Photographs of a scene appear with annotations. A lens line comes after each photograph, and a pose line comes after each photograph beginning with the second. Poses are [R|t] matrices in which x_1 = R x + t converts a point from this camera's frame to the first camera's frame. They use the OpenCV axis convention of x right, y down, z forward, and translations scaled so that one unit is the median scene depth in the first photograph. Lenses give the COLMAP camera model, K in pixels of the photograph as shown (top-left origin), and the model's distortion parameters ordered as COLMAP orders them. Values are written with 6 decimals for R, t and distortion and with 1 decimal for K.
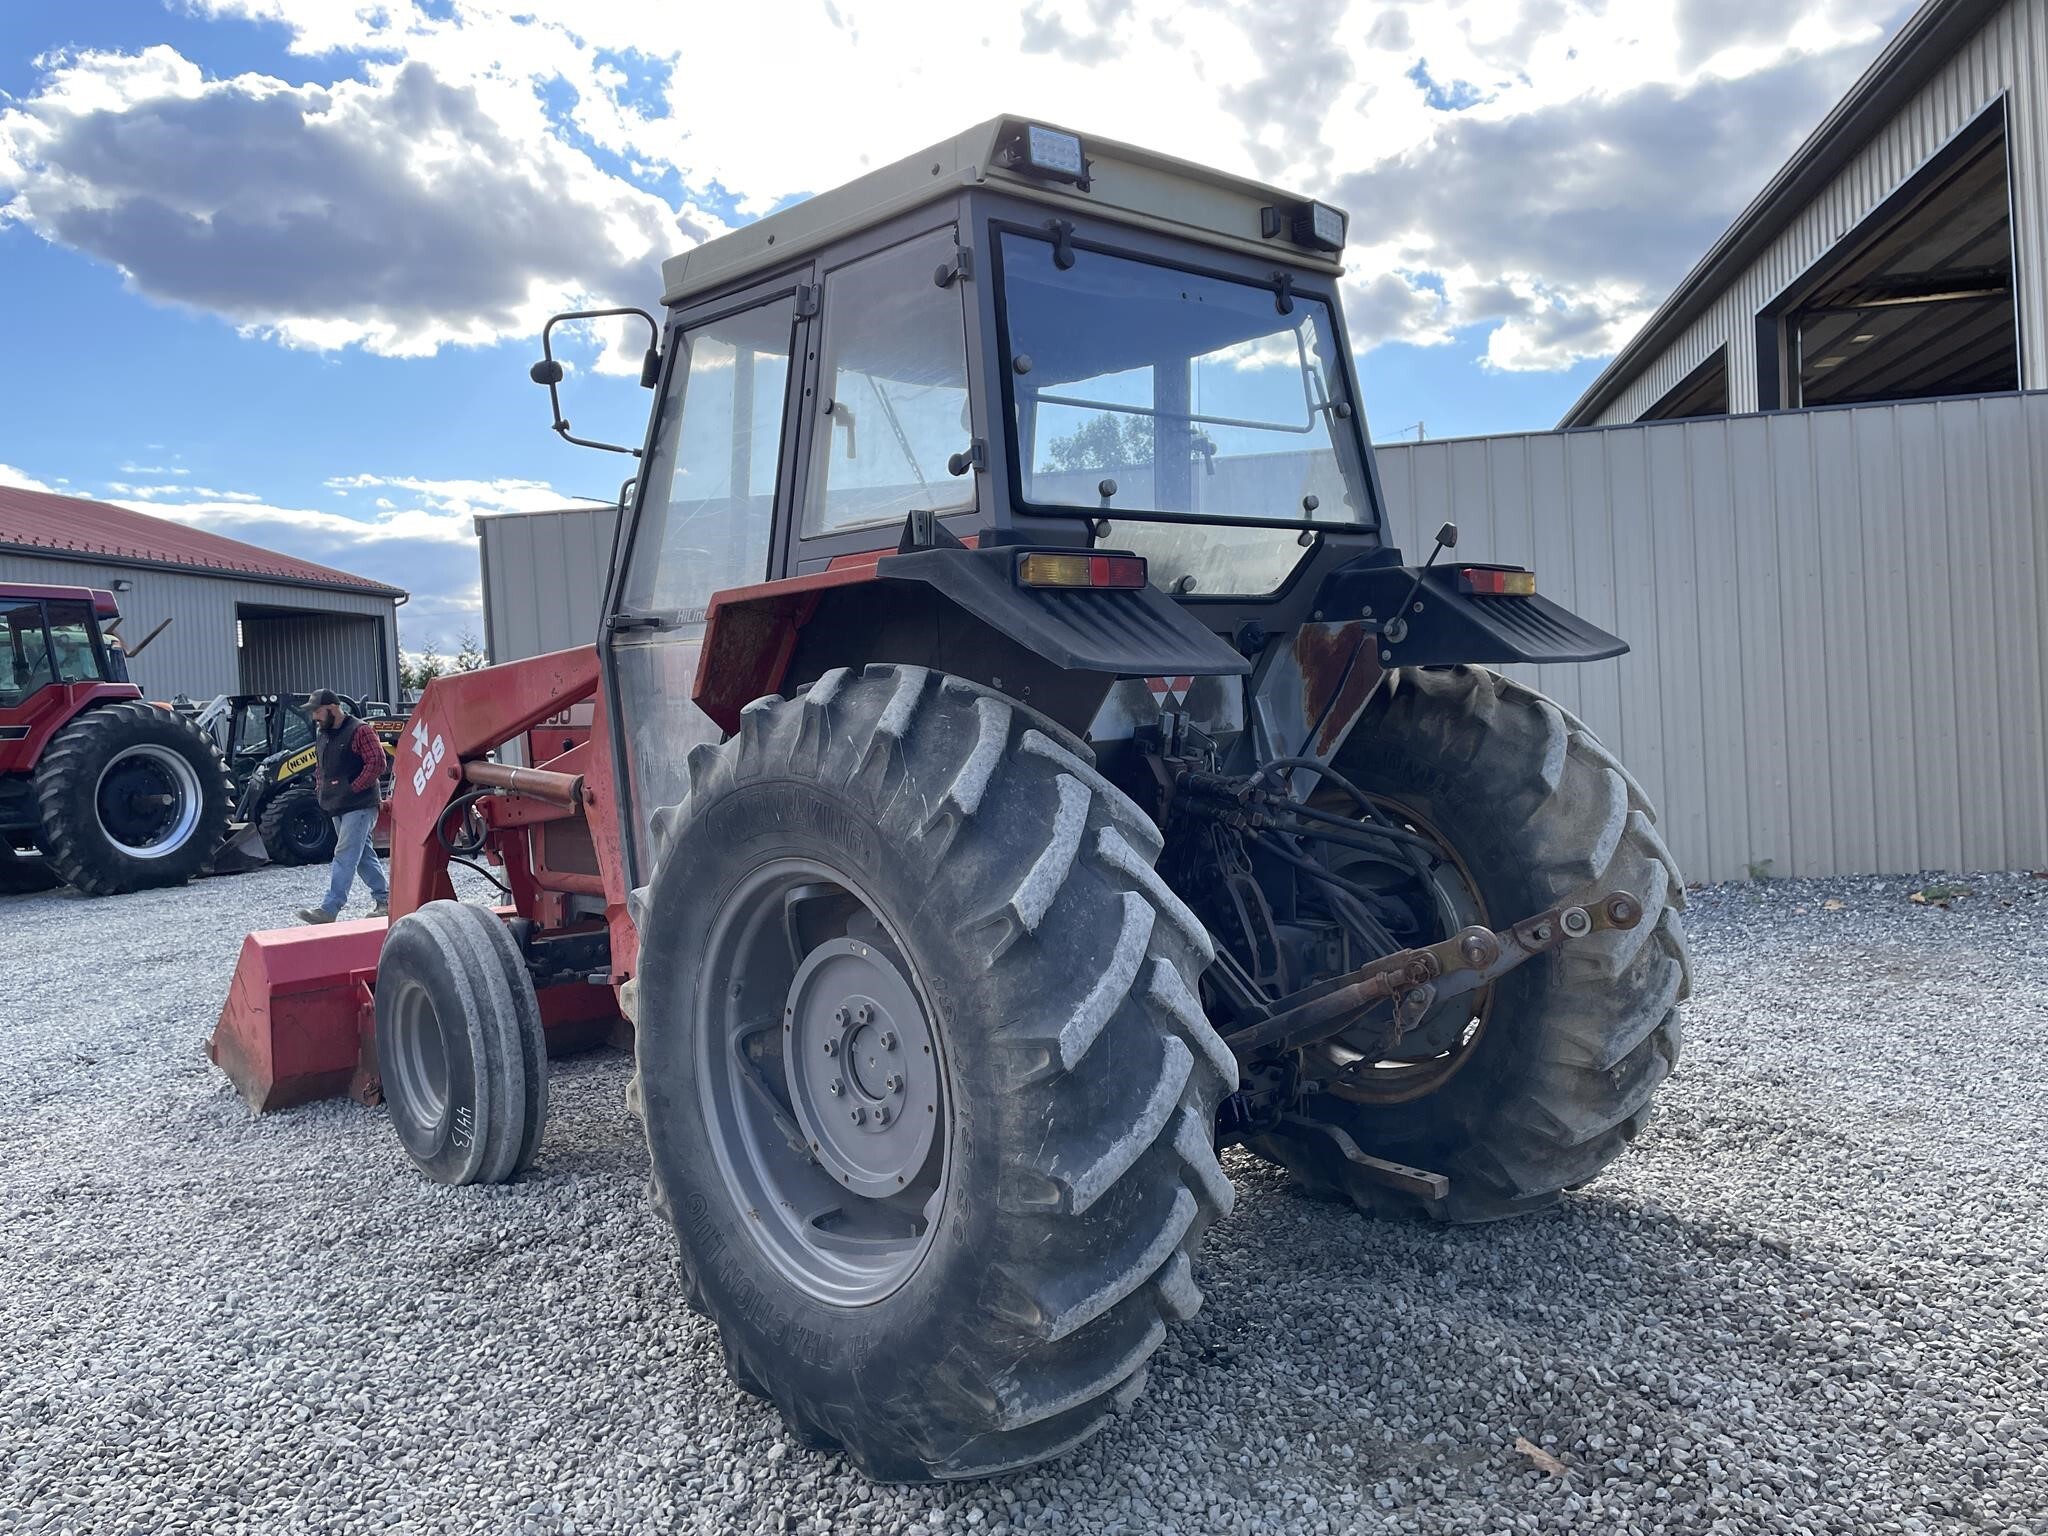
lens RADIAL K [[1527.3, 0, 1024.7], [0, 1527.3, 775.8], [0, 0, 1]] dist [0.091015, -0.121895]
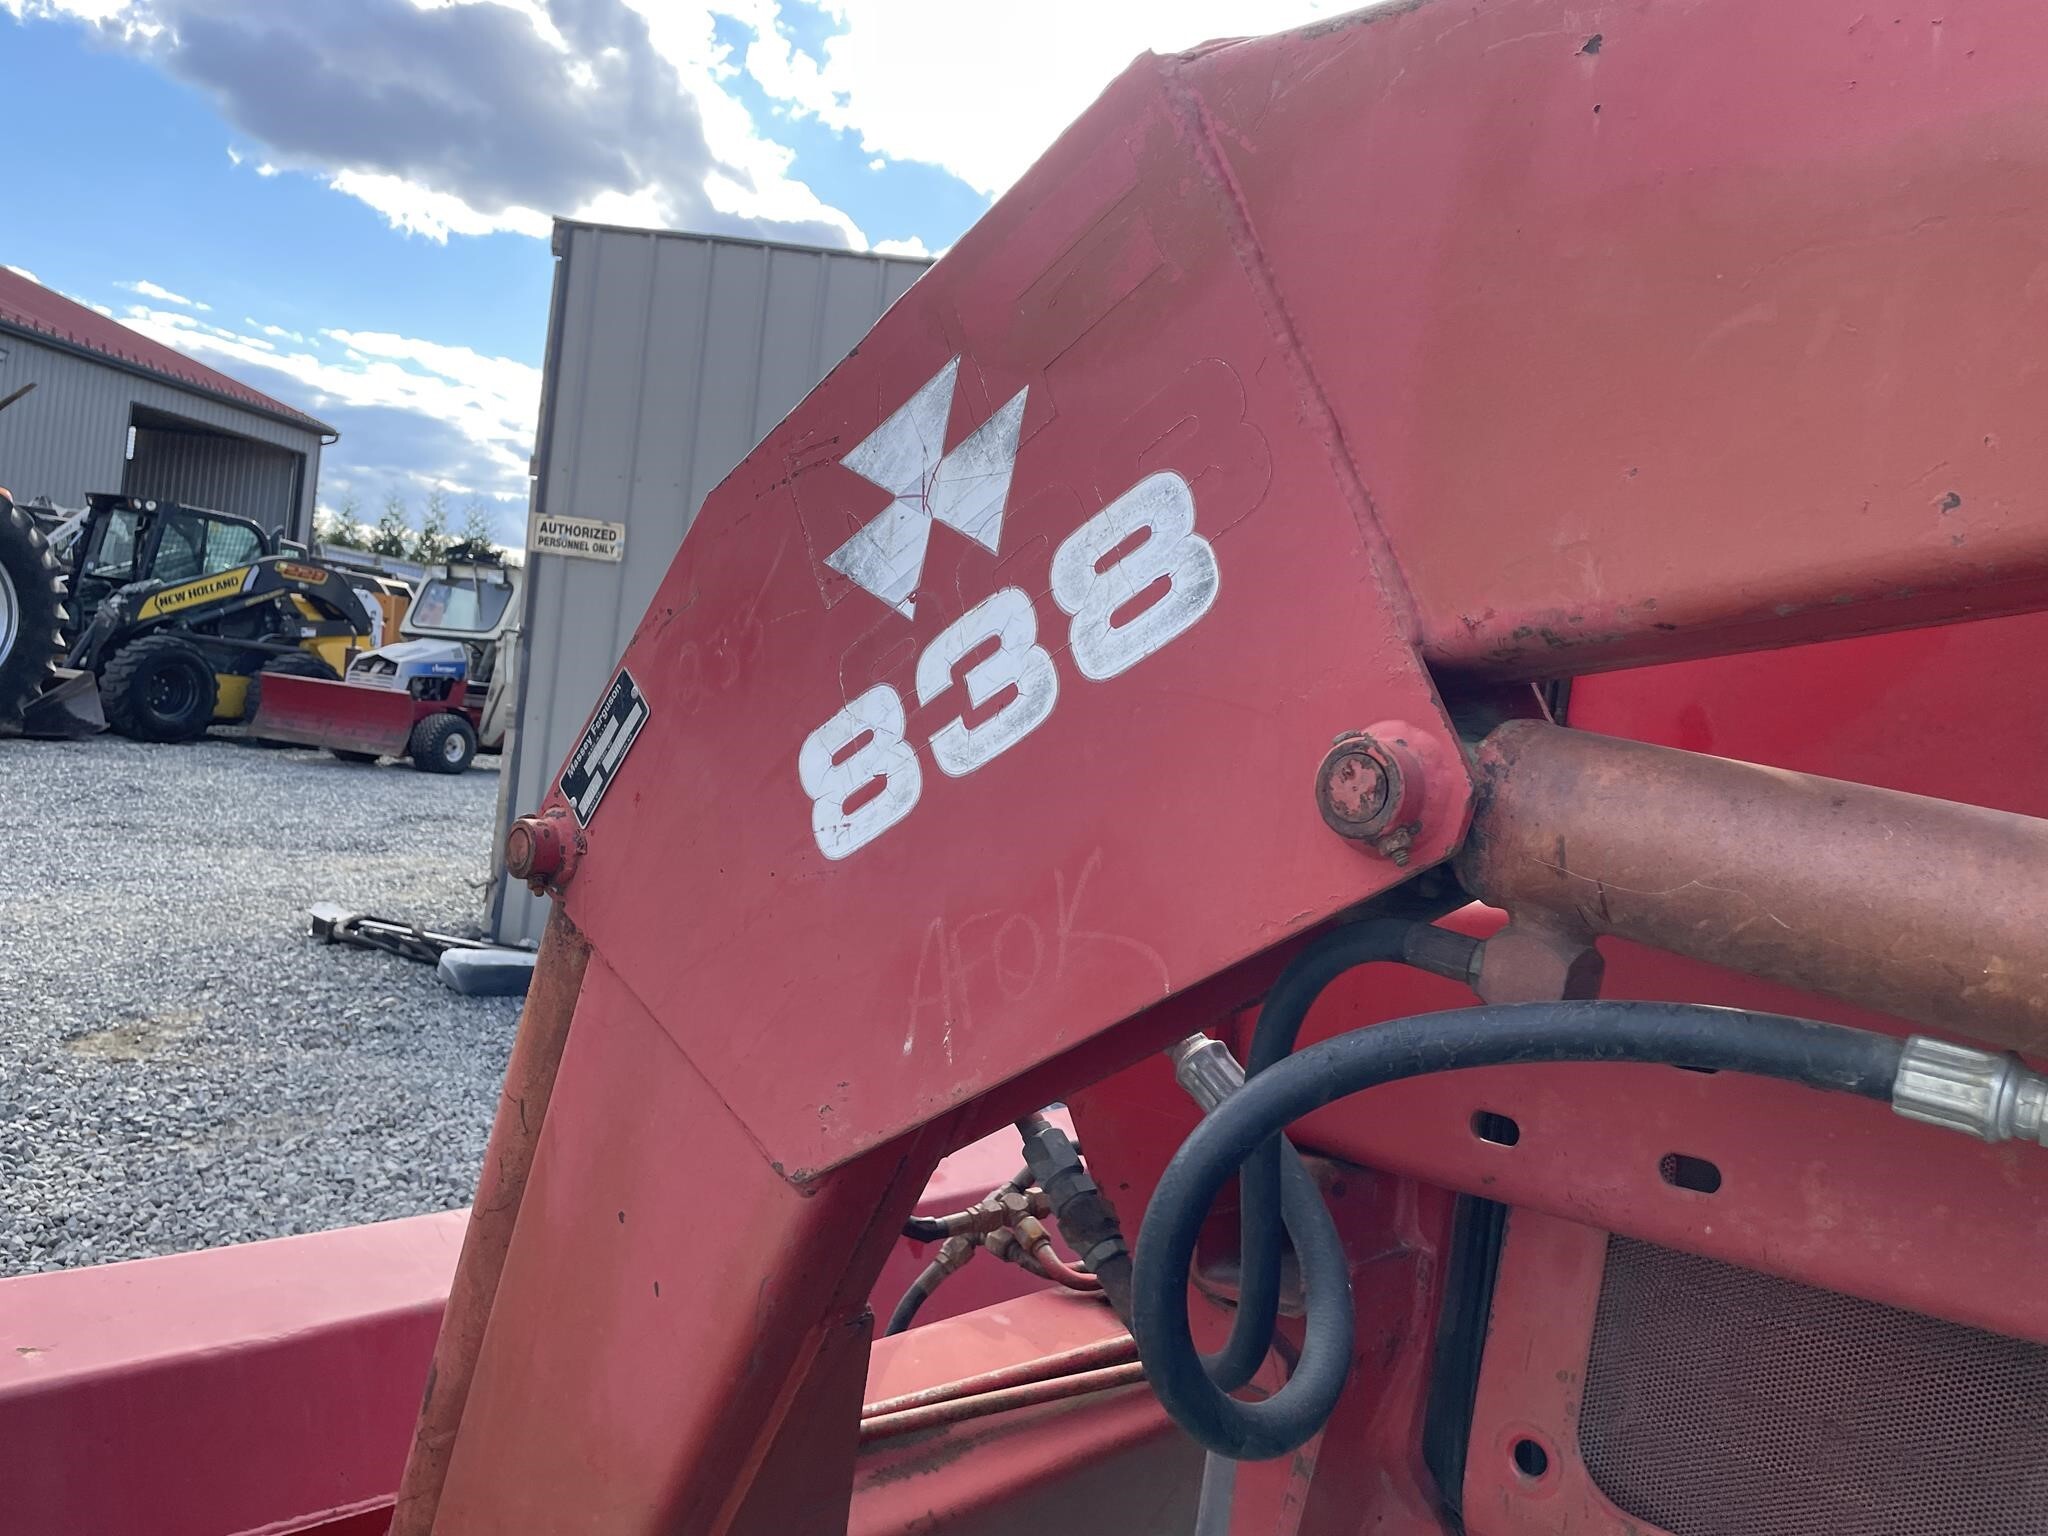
lens RADIAL K [[1527.3, 0, 1024.7], [0, 1527.3, 775.8], [0, 0, 1]] dist [0.091015, -0.121895]
pose [[0.982554, 0.172733, 0.068922, -0.118556], [-0.173416, 0.984841, 0.004000, 0.000166], [-0.067186, -0.015882, 0.997614, 0.260512]]
